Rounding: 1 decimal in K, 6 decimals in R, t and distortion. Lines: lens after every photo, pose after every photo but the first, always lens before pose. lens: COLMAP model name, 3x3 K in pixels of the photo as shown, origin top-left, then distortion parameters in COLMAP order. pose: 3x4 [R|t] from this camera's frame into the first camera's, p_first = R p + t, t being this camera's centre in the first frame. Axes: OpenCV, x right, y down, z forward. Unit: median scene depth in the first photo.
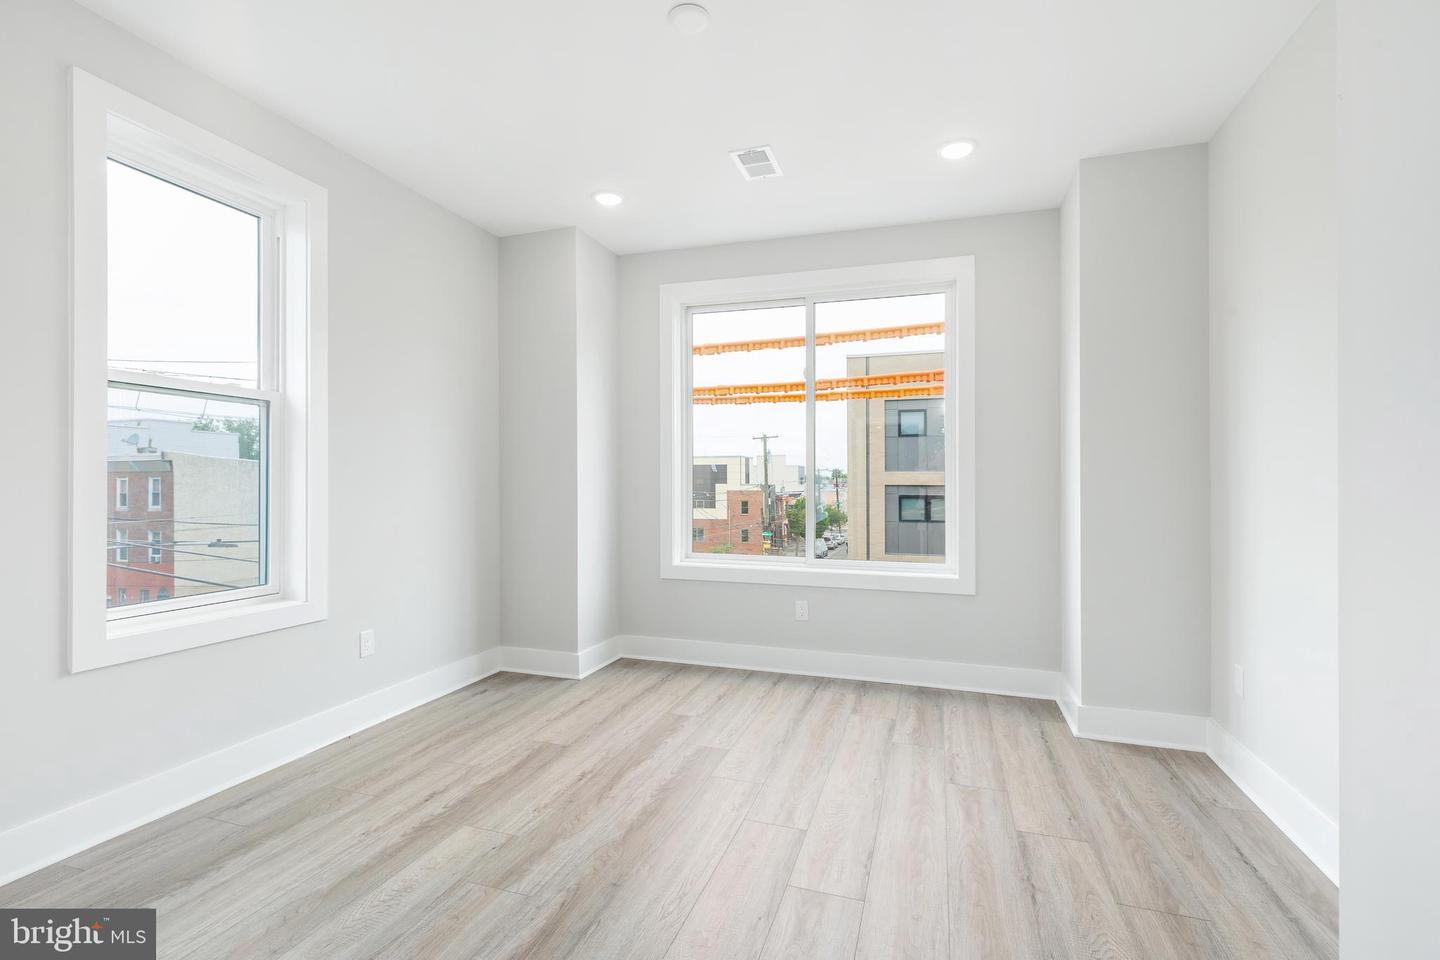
lens RADIAL K [[657.9, 0, 719.4], [0, 657.9, 498.0], [0, 0, 1]] dist [0.002094, 0.000675]
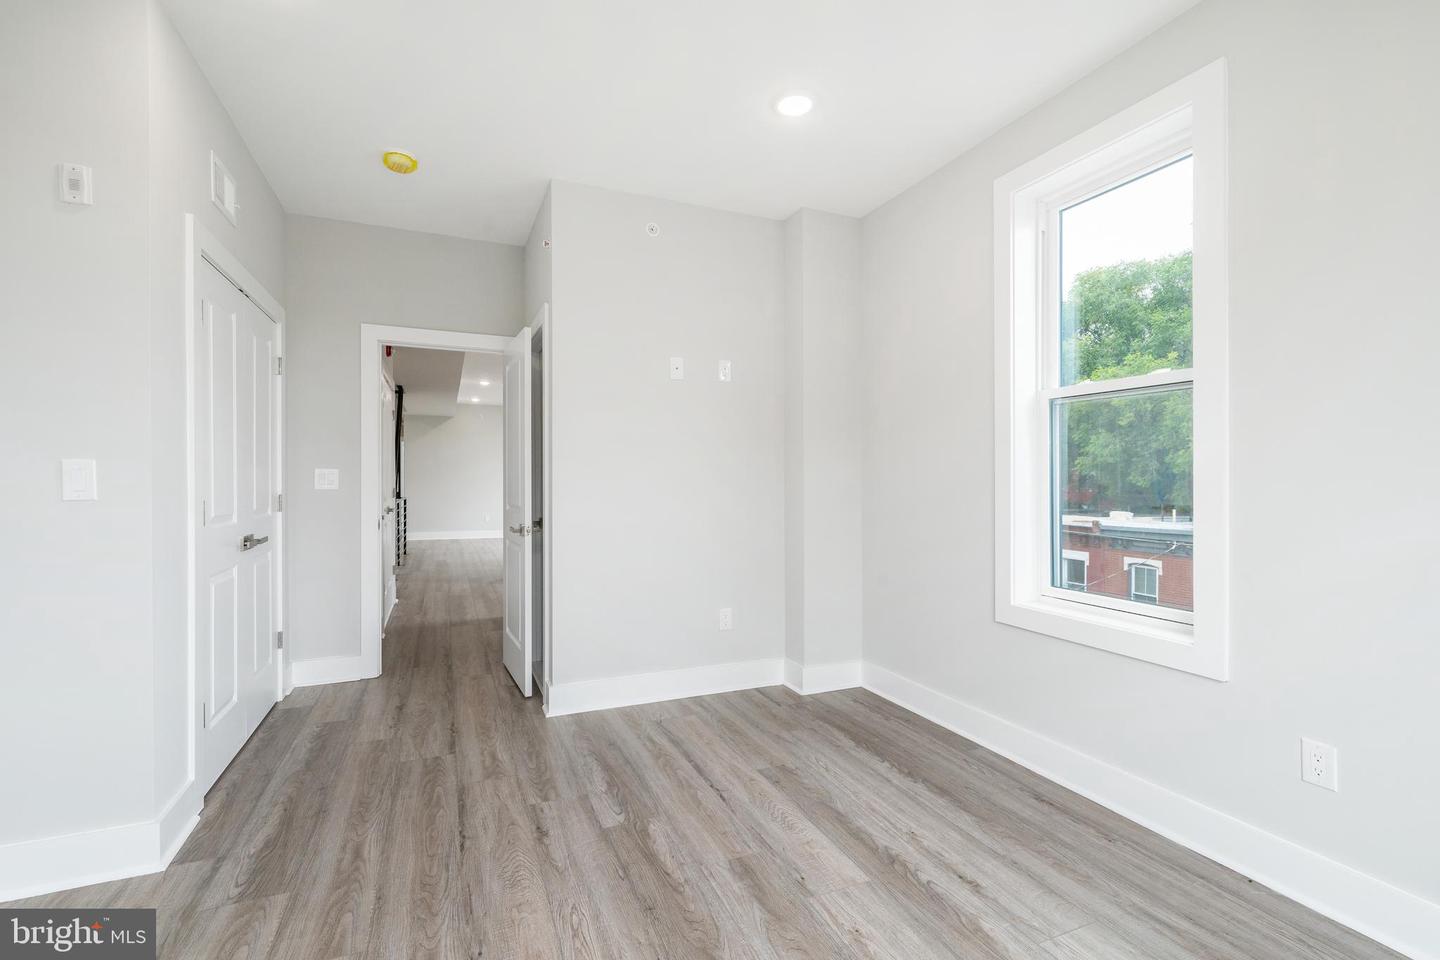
lens RADIAL K [[644.1, 0, 720.0], [0, 644.1, 480.0], [0, 0, 1]] dist [0.000574, 0.000081]
pose [[-0.745596, -0.003759, -0.666387, 0.330644], [-0.020831, 0.999627, 0.017669, -0.039048], [0.666072, 0.027055, -0.745397, 1.496599]]
